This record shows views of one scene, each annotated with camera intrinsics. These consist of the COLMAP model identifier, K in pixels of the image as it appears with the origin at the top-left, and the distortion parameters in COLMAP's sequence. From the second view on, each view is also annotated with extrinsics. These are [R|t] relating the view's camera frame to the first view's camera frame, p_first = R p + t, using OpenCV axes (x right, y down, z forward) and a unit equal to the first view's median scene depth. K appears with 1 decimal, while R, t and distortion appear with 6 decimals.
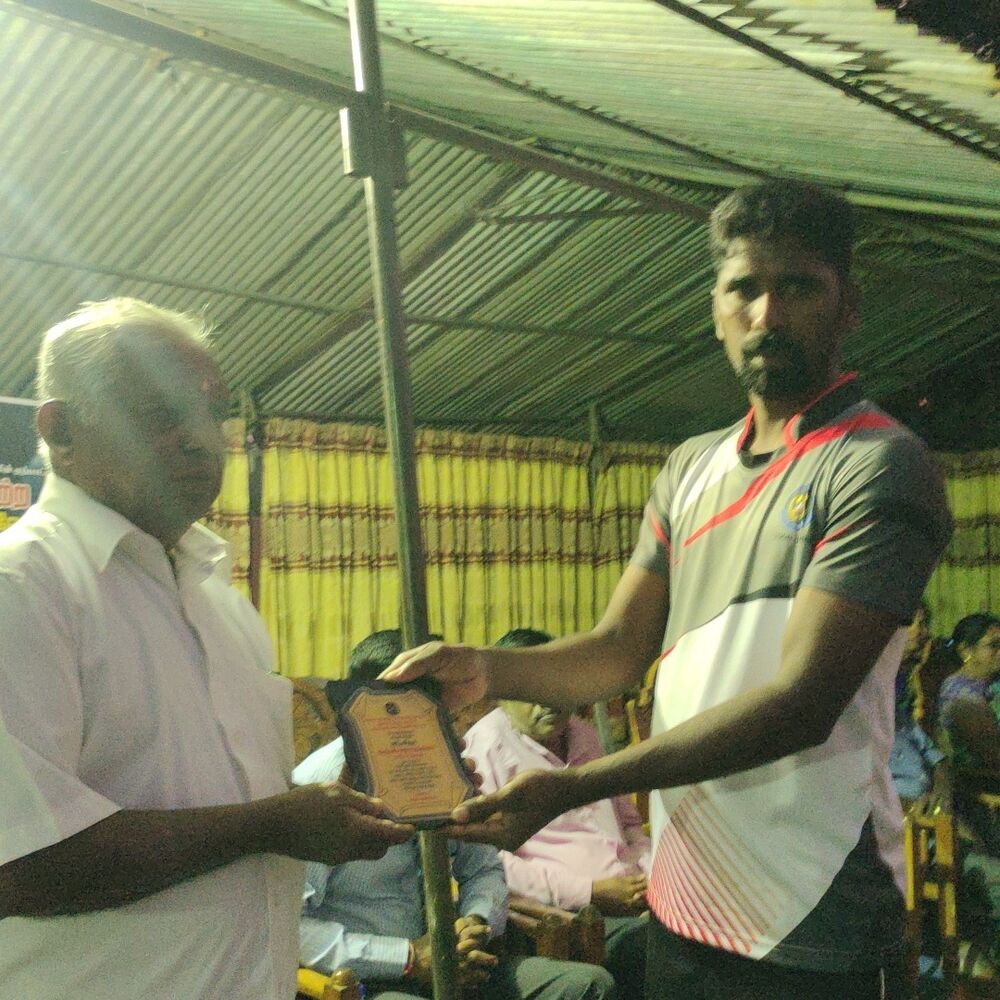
lens RADIAL K [[1327.1, 0, 480.3], [0, 1327.1, 495.3], [0, 0, 1]] dist [0.037954, 0.000000]
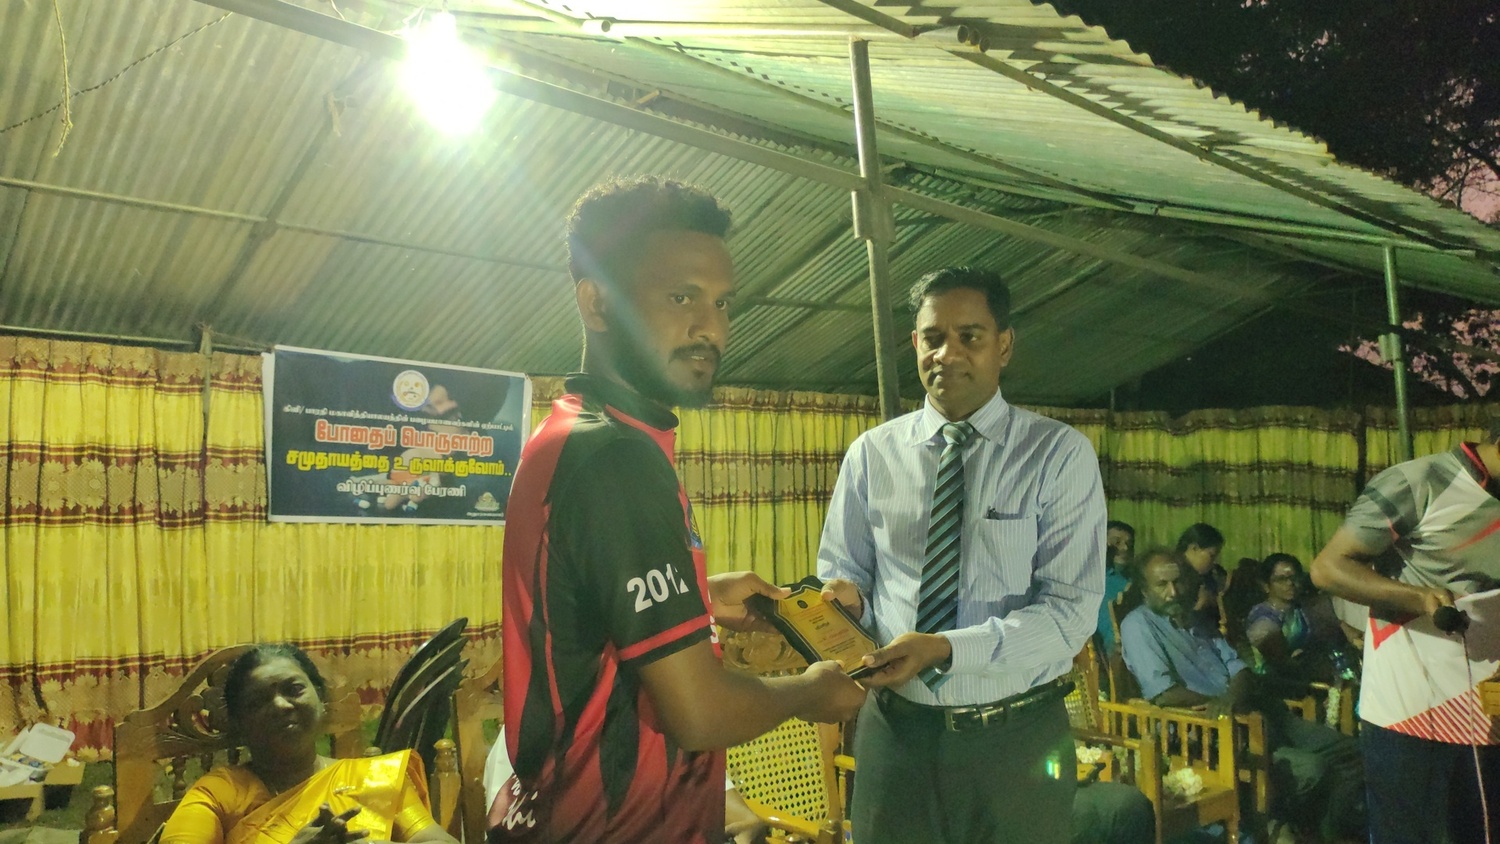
lens RADIAL K [[1125.2, 0, 735.5], [0, 1125.2, 420.2], [0, 0, 1]] dist [0.054993, -0.053374]
pose [[0.998527, 0.003315, -0.054152, -0.043157], [-0.003992, 0.999915, -0.012402, -0.010025], [0.054106, 0.012600, 0.998456, -0.046960]]
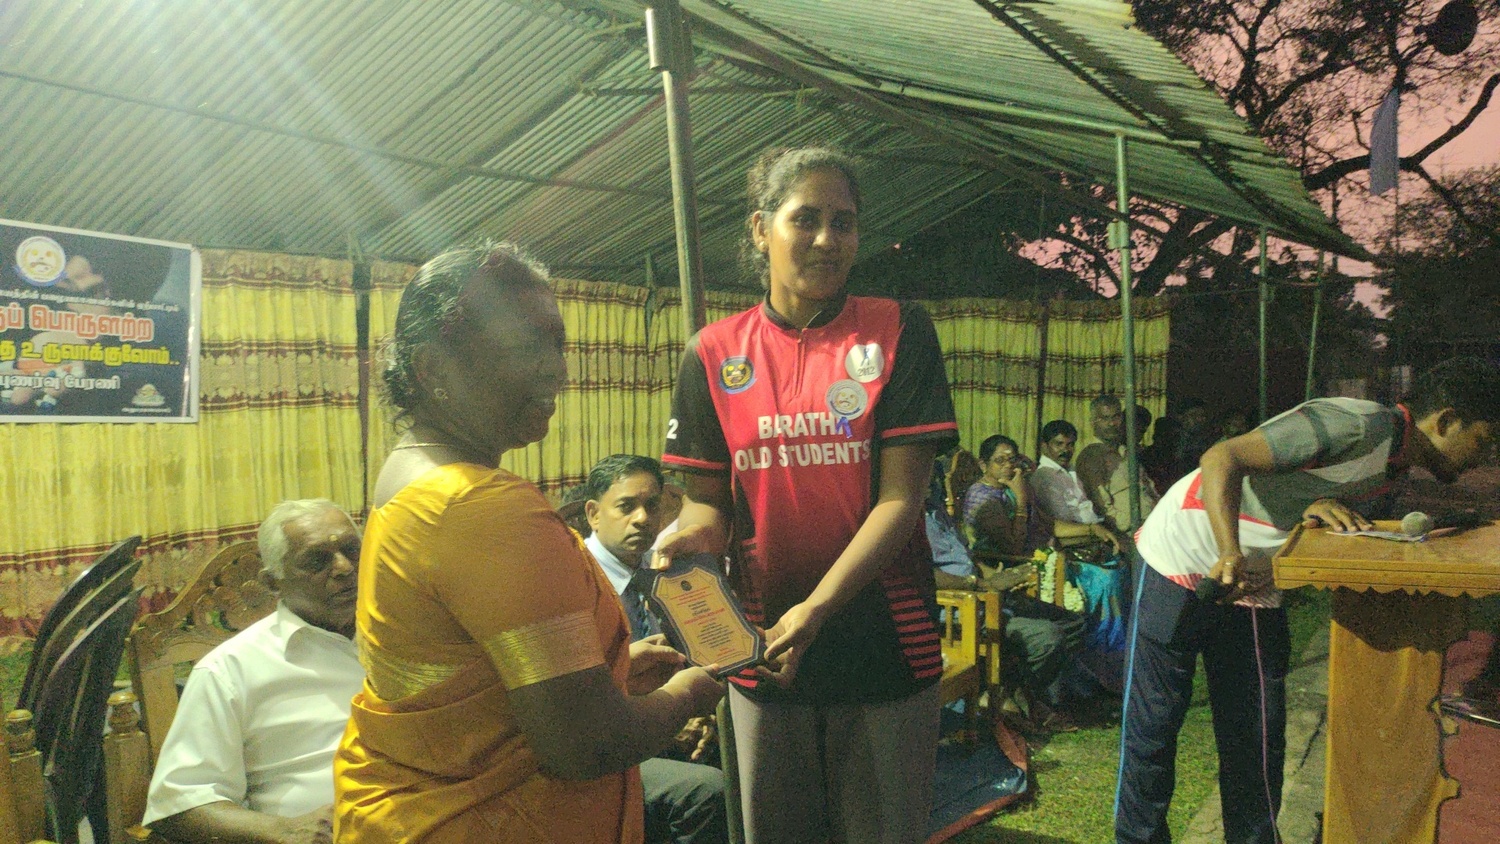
lens RADIAL K [[1125.2, 0, 738.4], [0, 1125.2, 417.0], [0, 0, 1]] dist [0.054993, -0.053374]
pose [[0.976849, -0.006237, 0.213839, -0.064133], [-0.010707, 0.996897, 0.077987, -0.004925], [-0.213662, -0.078471, 0.973751, 0.004481]]
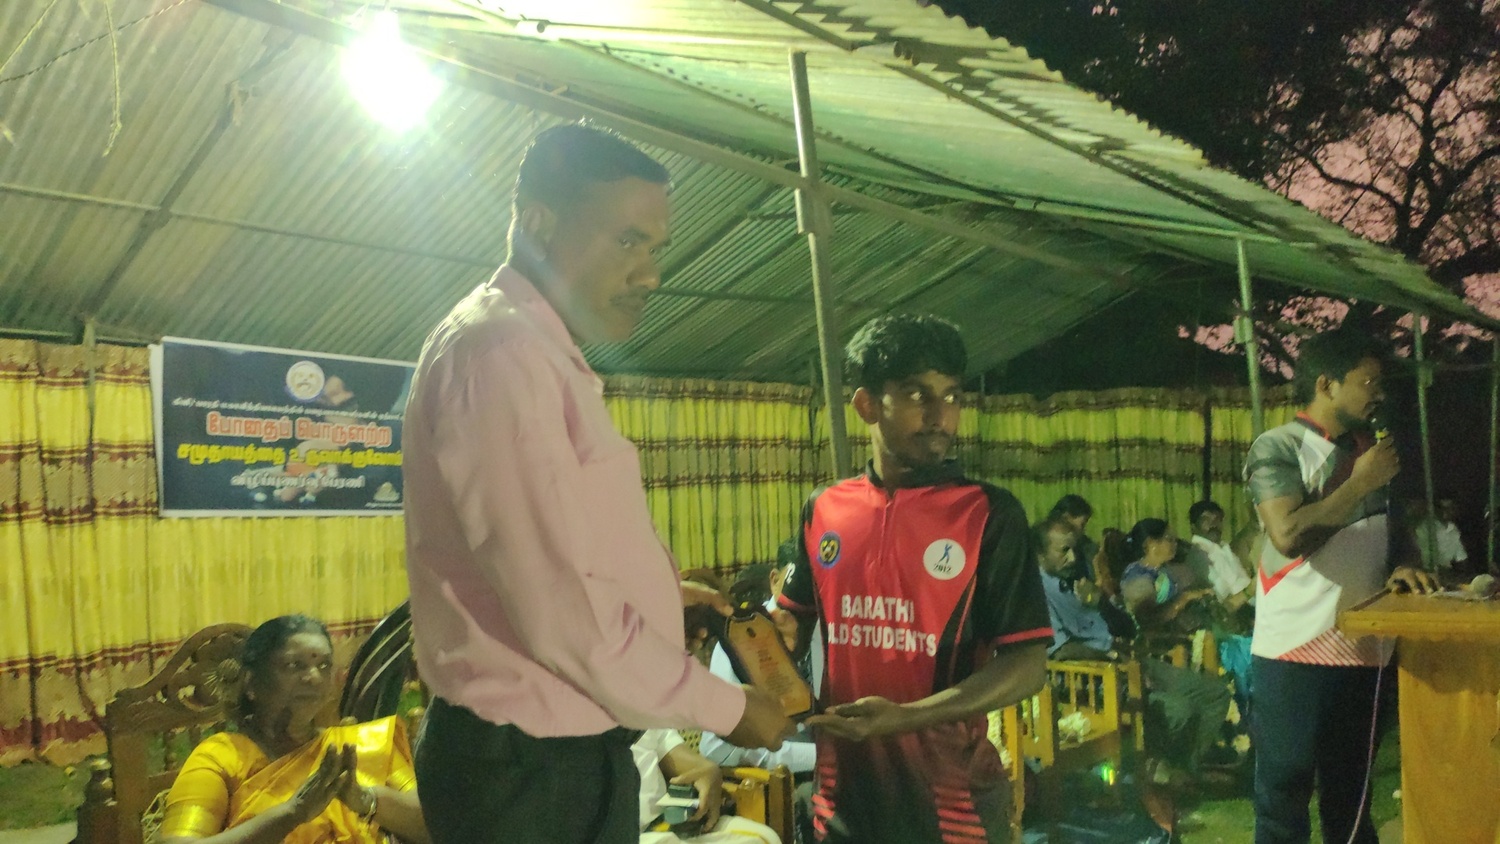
lens RADIAL K [[1125.2, 0, 732.3], [0, 1125.2, 415.4], [0, 0, 1]] dist [0.054993, -0.053374]
pose [[0.998094, -0.011953, 0.060542, -0.069863], [0.012414, 0.999897, -0.007240, -0.006418], [-0.060449, 0.007978, 0.998139, -0.075274]]
